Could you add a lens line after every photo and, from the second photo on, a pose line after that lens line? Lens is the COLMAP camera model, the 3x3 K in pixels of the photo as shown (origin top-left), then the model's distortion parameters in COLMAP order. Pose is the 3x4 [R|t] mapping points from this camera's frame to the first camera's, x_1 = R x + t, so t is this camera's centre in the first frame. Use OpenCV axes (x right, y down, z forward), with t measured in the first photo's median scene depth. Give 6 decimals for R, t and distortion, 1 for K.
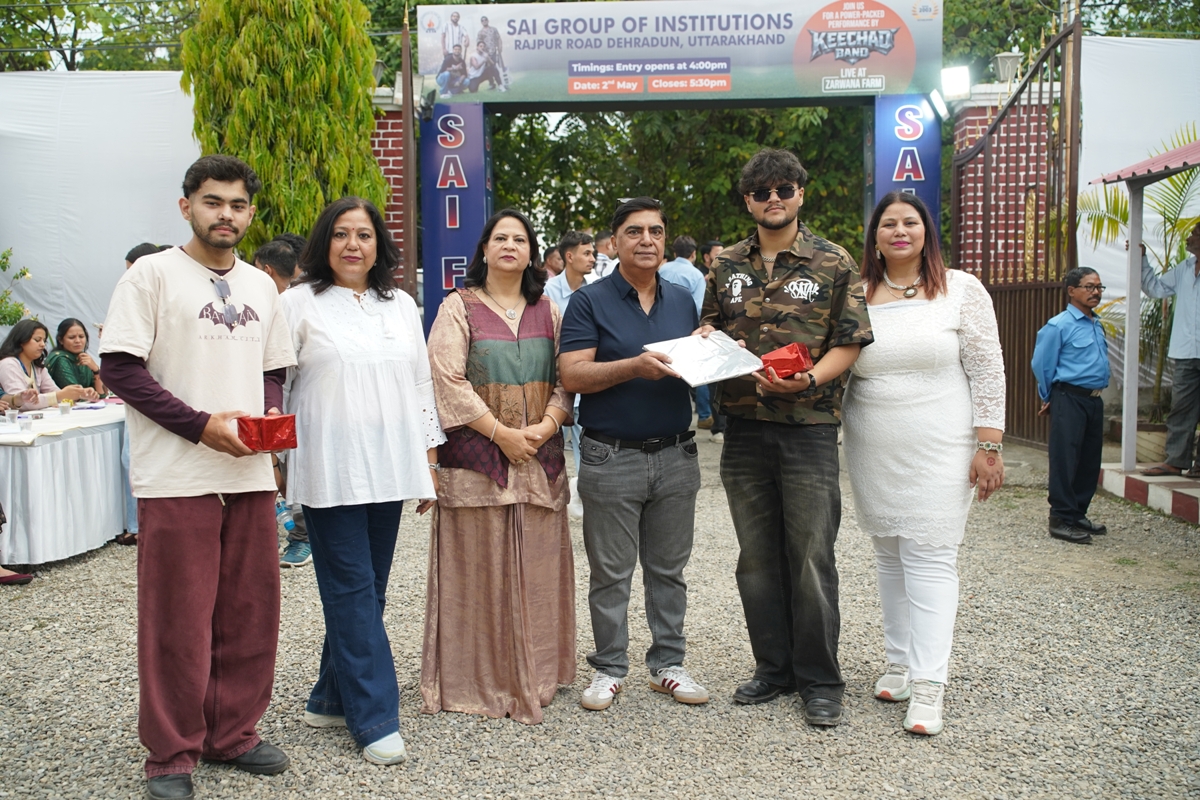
lens RADIAL K [[1236.5, 0, 599.3], [0, 1236.5, 400.7], [0, 0, 1]] dist [-0.002142, 0.000000]
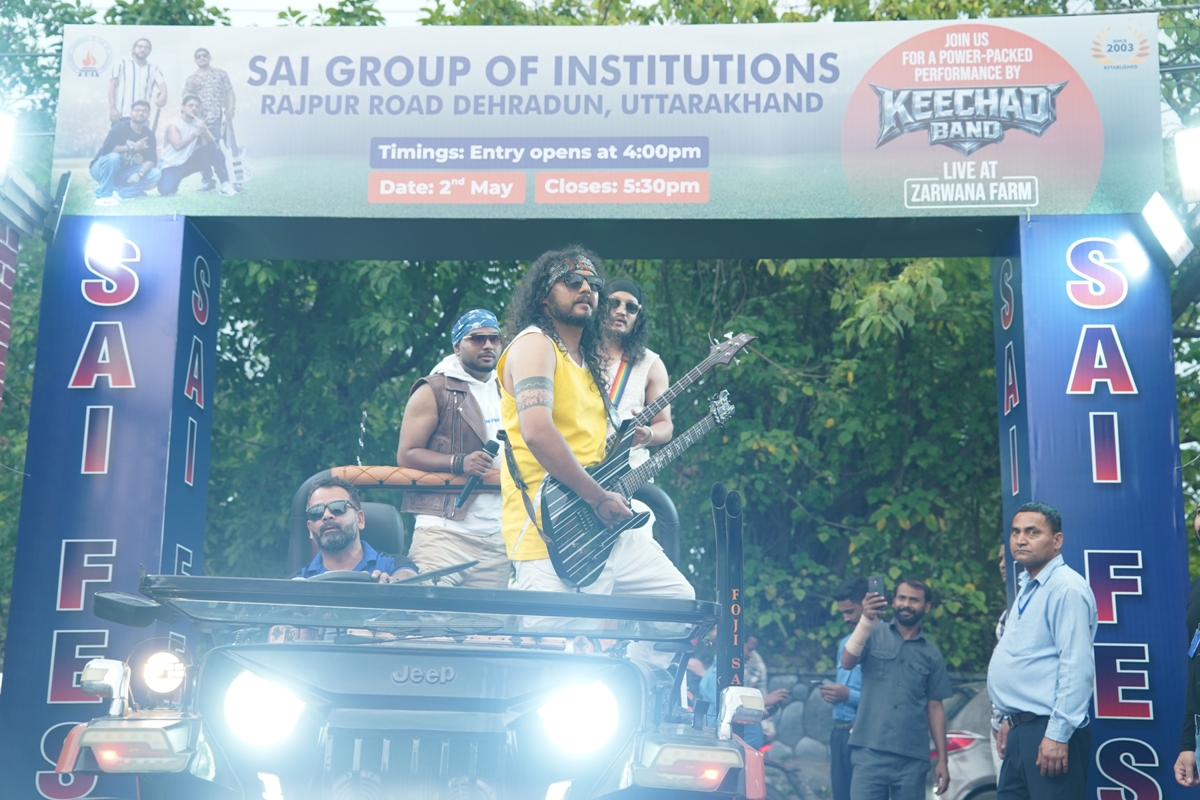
lens RADIAL K [[1620.3, 0, 599.1], [0, 1620.3, 397.5], [0, 0, 1]] dist [0.111752, 0.000000]
pose [[0.999639, 0.025935, -0.007075, 0.070532], [-0.026874, 0.957496, -0.287191, -0.000080], [-0.000674, 0.287277, 0.957847, 0.427116]]
